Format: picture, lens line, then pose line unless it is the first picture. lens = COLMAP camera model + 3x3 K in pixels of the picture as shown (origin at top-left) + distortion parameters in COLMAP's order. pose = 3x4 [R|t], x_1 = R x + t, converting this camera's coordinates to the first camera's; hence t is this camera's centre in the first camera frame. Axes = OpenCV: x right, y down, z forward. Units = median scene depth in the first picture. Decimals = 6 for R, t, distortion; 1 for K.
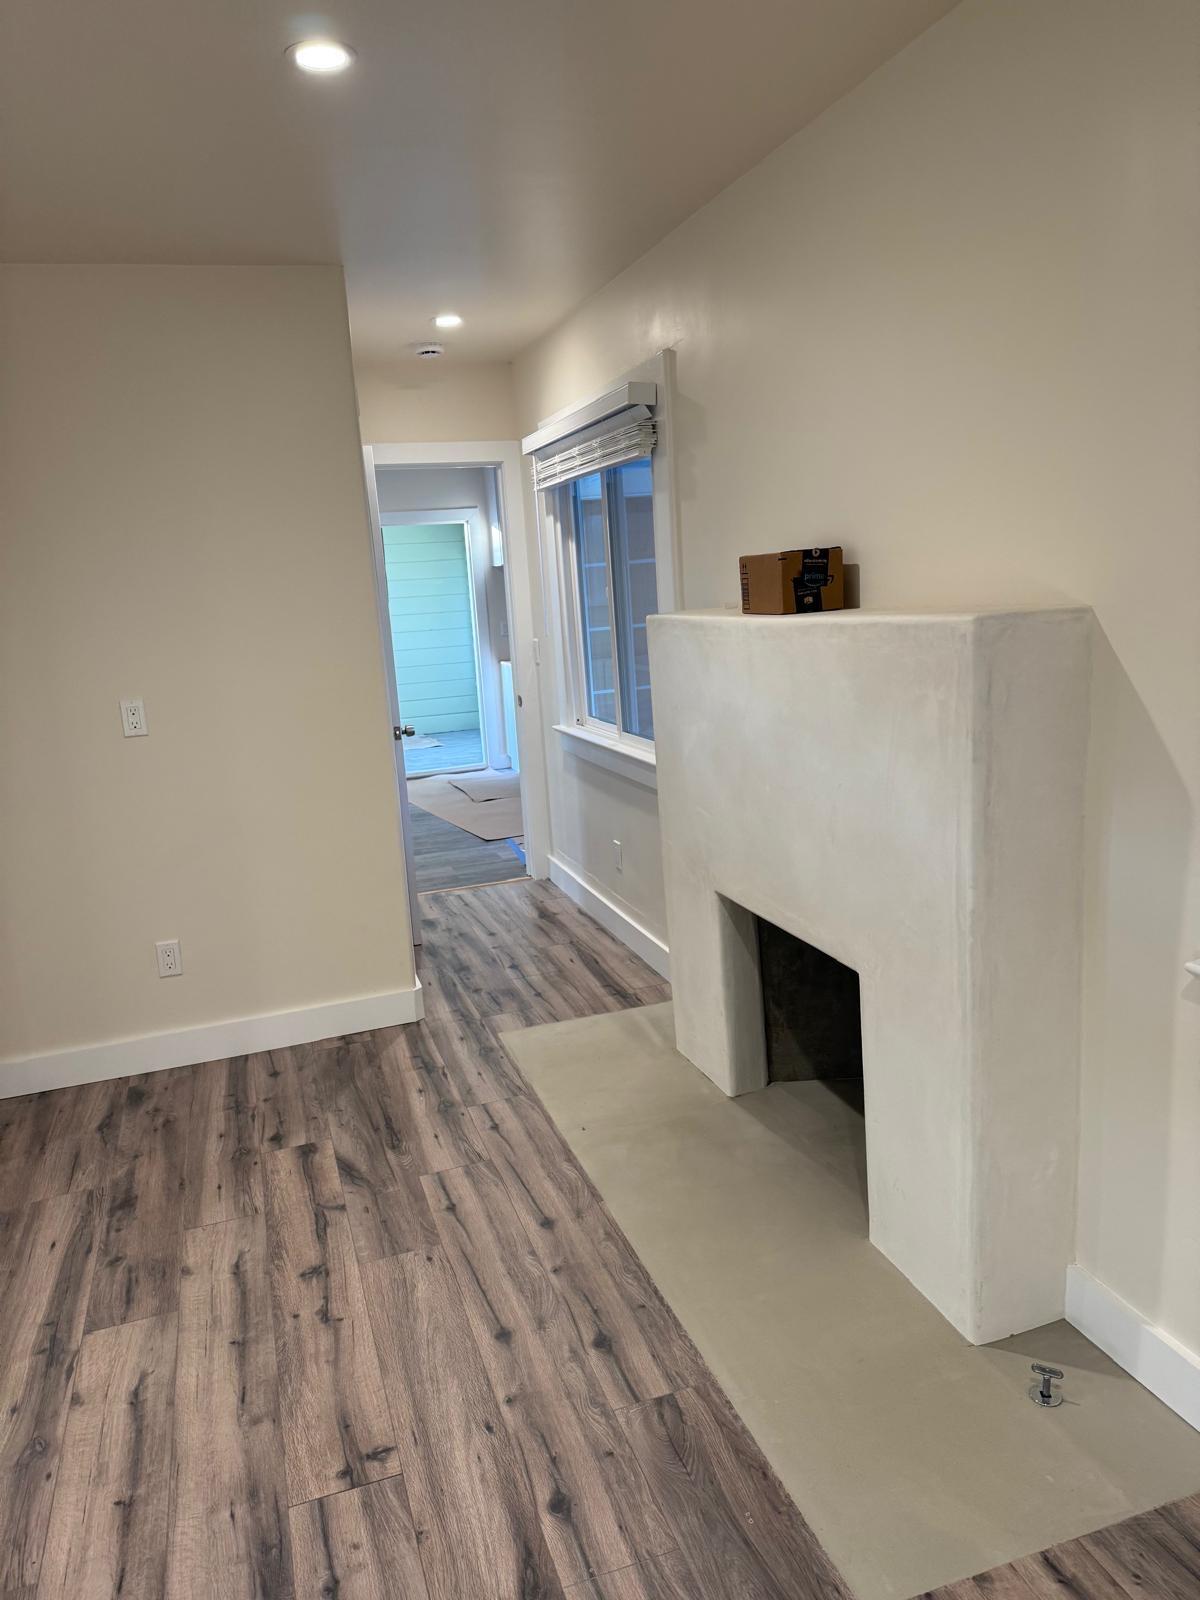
lens RADIAL K [[1109.7, 0, 585.7], [0, 1109.7, 747.6], [0, 0, 1]] dist [0.013729, -0.025582]
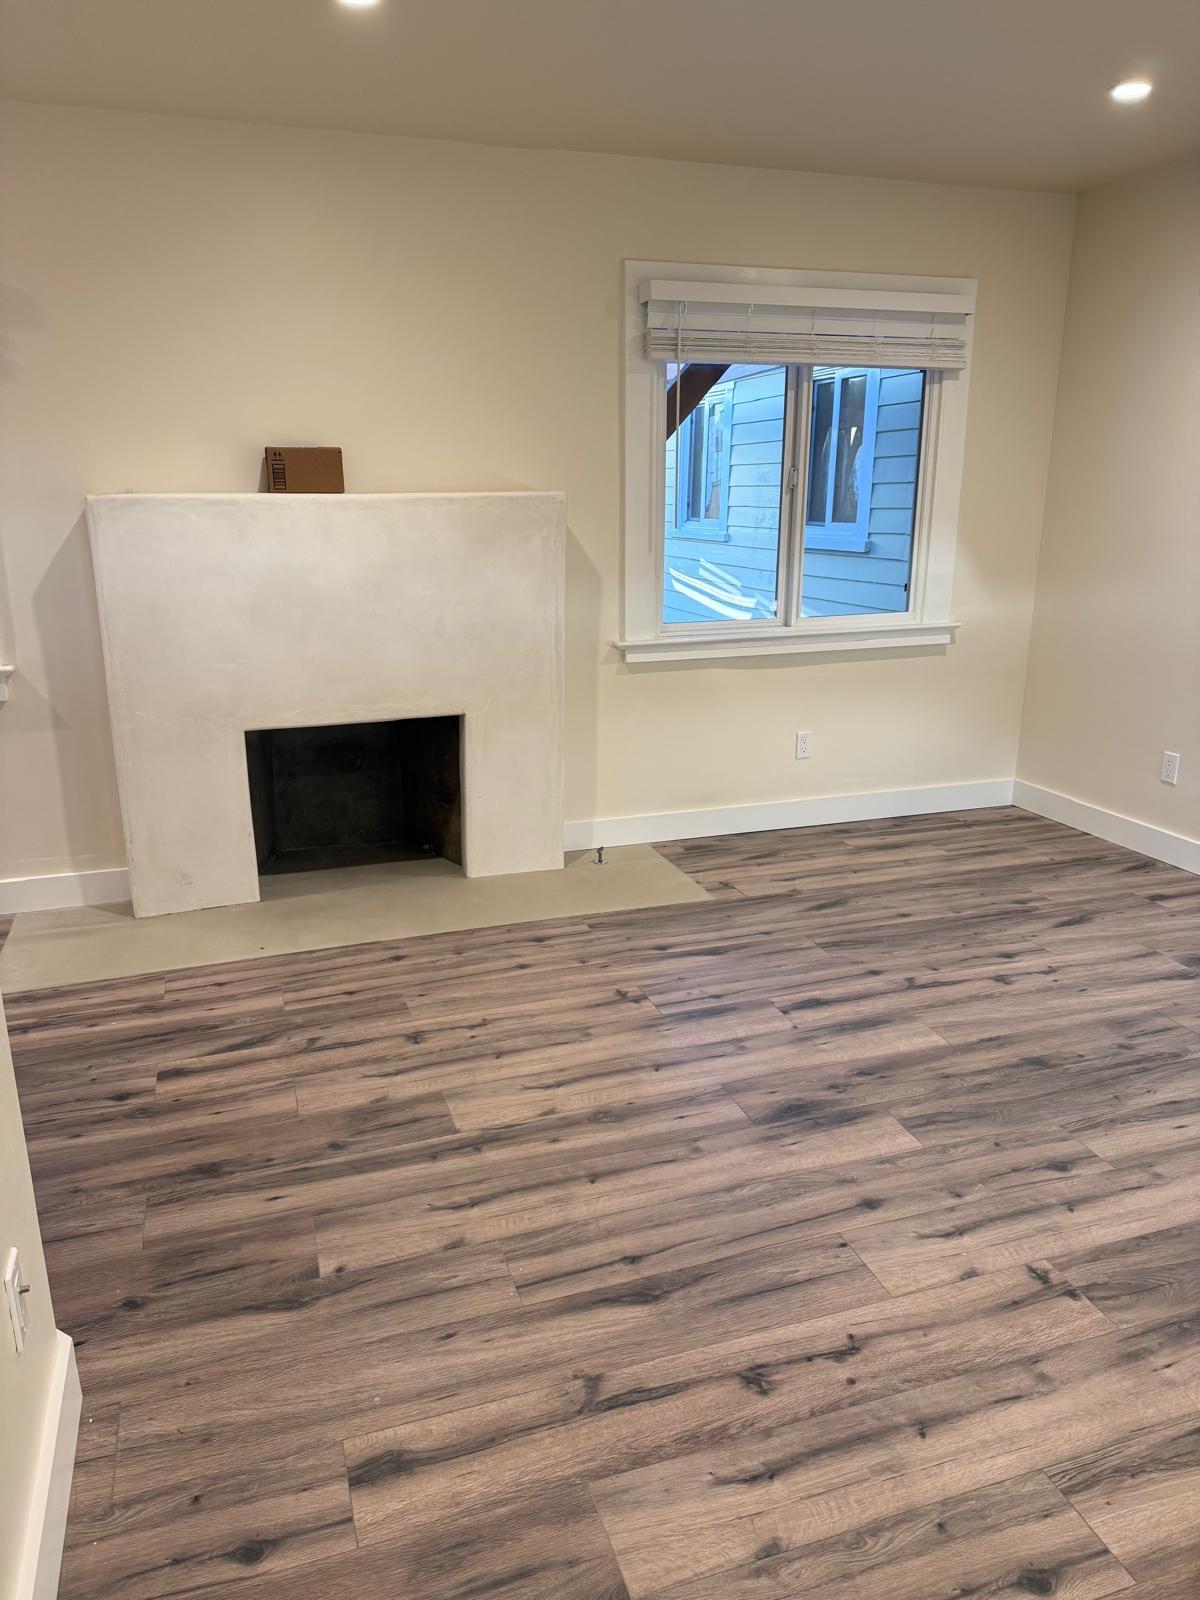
lens RADIAL K [[1109.7, 0, 597.9], [0, 1109.7, 802.6], [0, 0, 1]] dist [0.013729, -0.025582]
pose [[-0.009797, -0.196170, 0.980521, -1.317306], [0.159355, 0.967730, 0.195203, 0.035404], [-0.987173, 0.158164, 0.021780, 0.733001]]
